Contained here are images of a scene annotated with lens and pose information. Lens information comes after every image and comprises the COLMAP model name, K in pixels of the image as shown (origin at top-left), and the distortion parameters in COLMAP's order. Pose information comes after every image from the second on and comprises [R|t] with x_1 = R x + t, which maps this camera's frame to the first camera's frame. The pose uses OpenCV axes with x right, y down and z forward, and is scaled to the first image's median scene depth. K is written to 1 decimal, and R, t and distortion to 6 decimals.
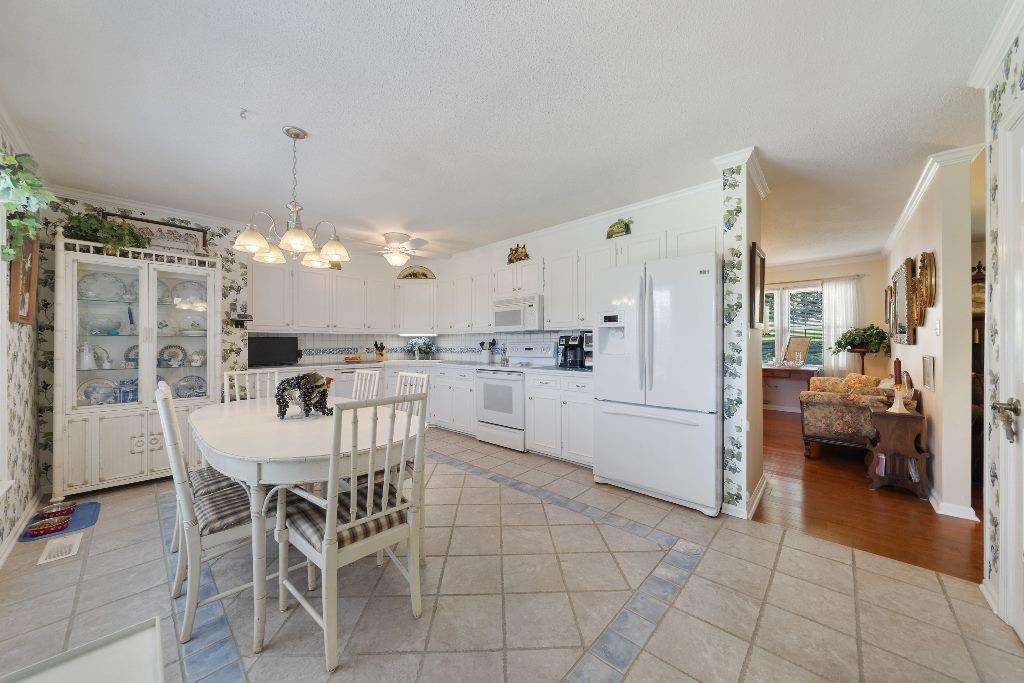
lens RADIAL K [[354.0, 0, 512.0], [0, 354.0, 341.5], [0, 0, 1]] dist [-0.000174, 0.000038]
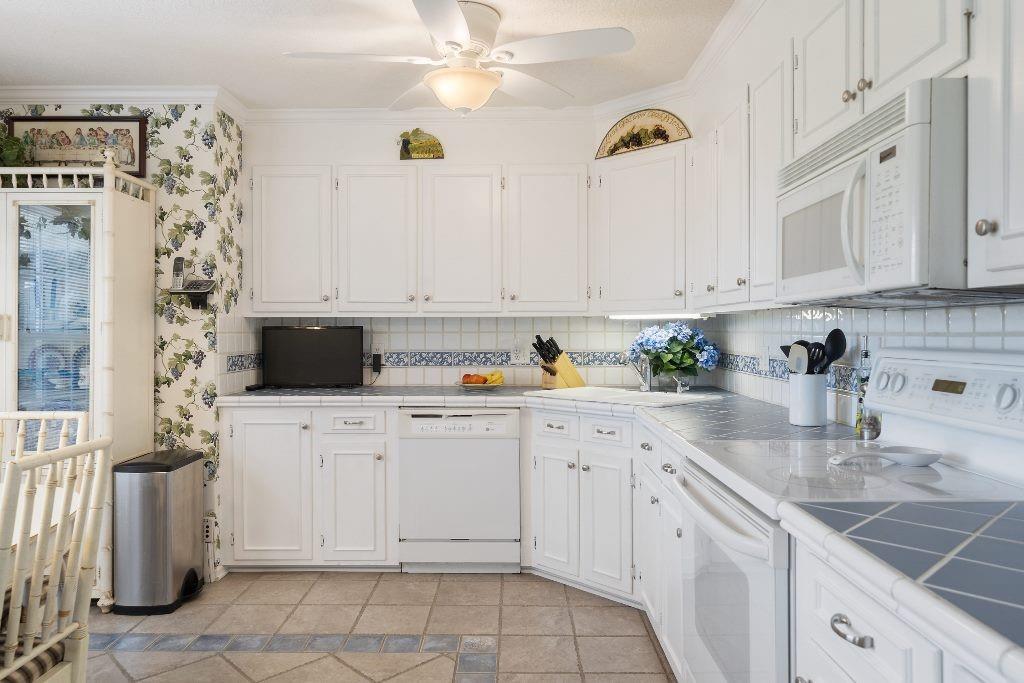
lens RADIAL K [[700.4, 0, 510.7], [0, 700.4, 327.8], [0, 0, 1]] dist [0.003577, 0.001472]
pose [[0.670190, -0.000021, -0.742189, 0.207868], [0.003905, 0.999986, 0.003499, -0.014900], [0.742179, -0.005243, 0.670181, 0.671041]]
